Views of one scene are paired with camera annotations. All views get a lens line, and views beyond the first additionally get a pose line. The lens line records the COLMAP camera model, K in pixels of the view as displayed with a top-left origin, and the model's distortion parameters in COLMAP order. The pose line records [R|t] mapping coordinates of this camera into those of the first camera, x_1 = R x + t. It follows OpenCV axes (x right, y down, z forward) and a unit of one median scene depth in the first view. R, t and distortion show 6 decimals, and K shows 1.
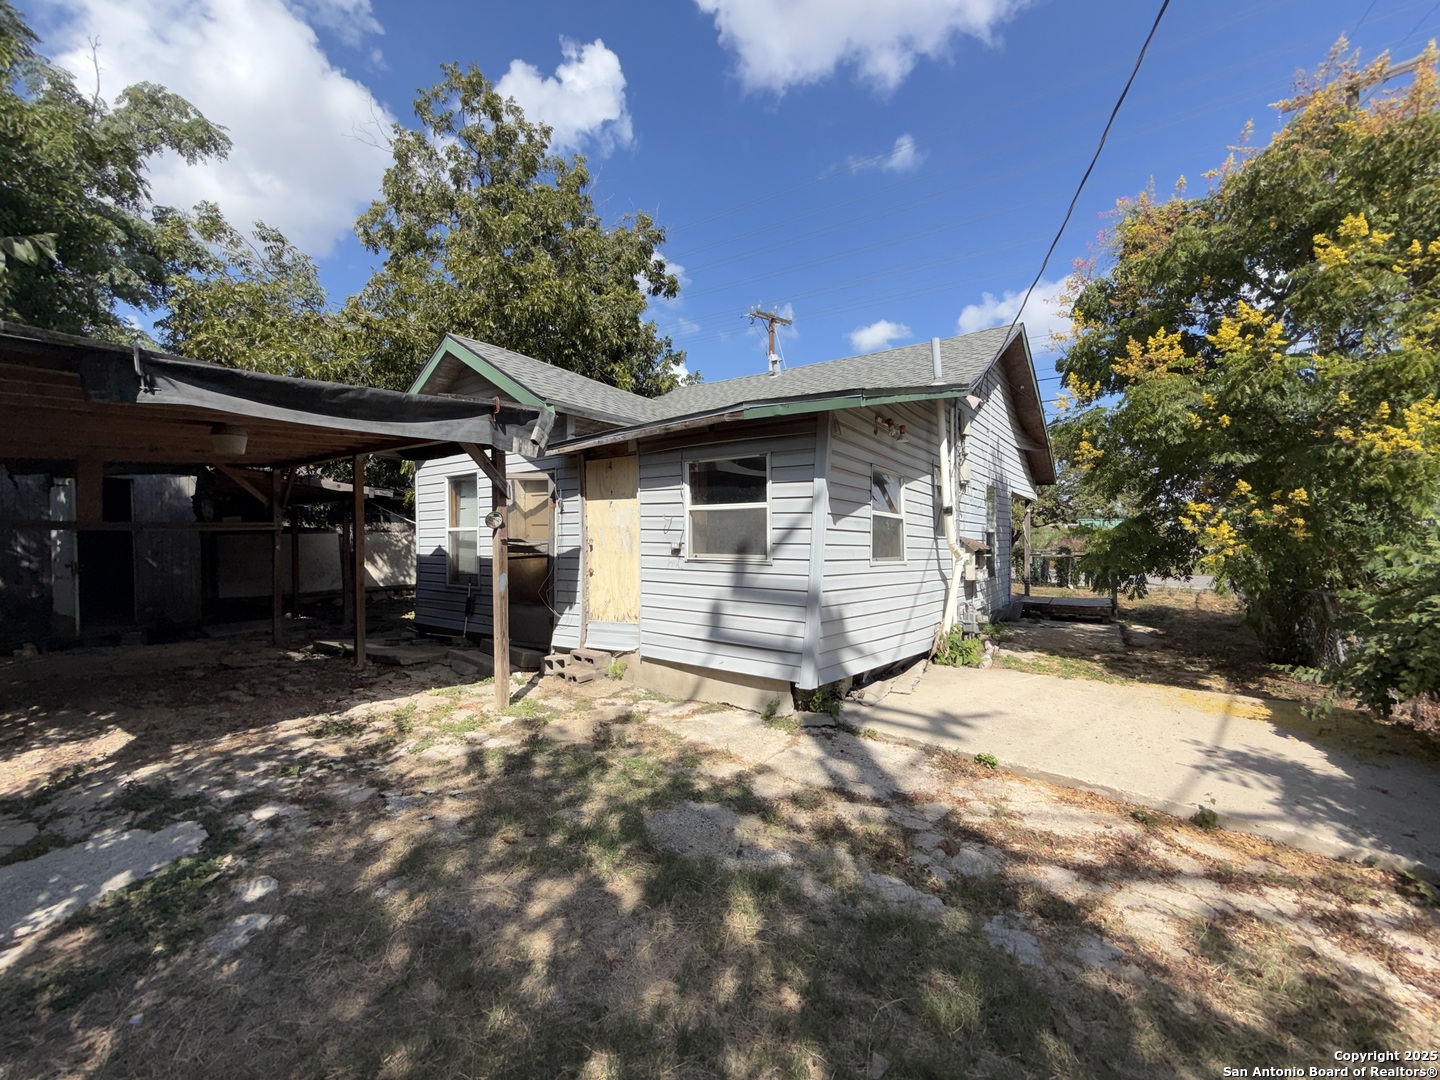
lens RADIAL K [[638.0, 0, 717.8], [0, 638.0, 545.6], [0, 0, 1]] dist [-0.003179, 0.009507]
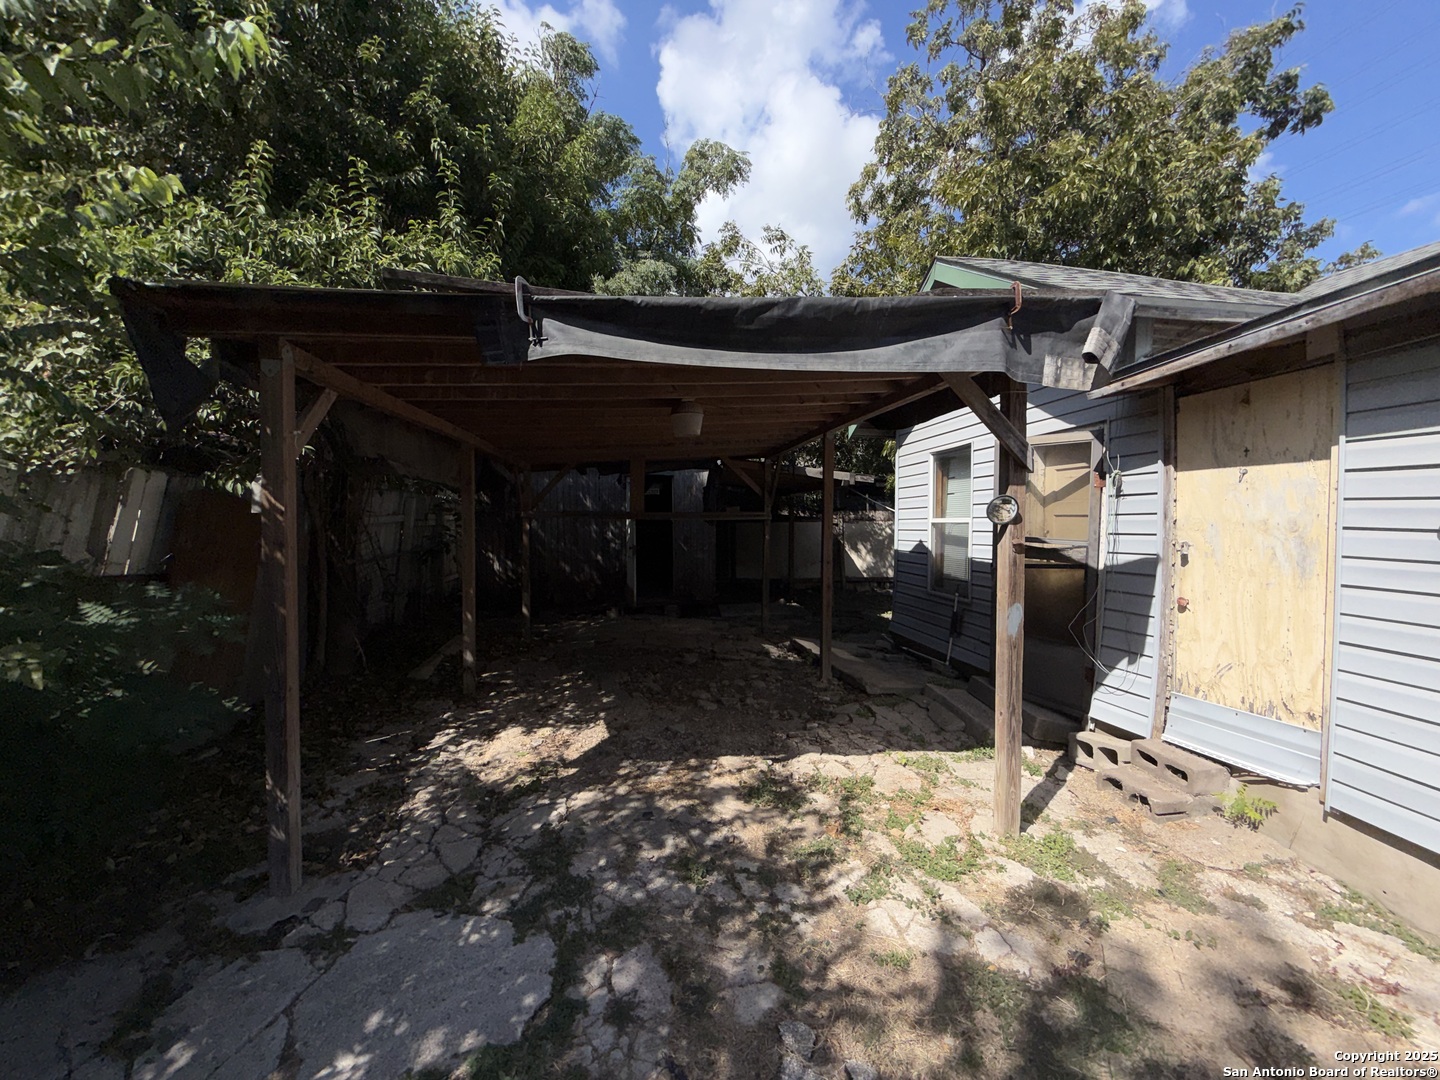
lens RADIAL K [[589.2, 0, 720.0], [0, 589.2, 540.0], [0, 0, 1]] dist [-0.002139, -0.004570]
pose [[0.727774, 0.030254, -0.685149, -0.144475], [-0.018925, 0.999532, 0.024033, -0.017319], [0.685556, -0.004524, 0.728006, 0.369932]]
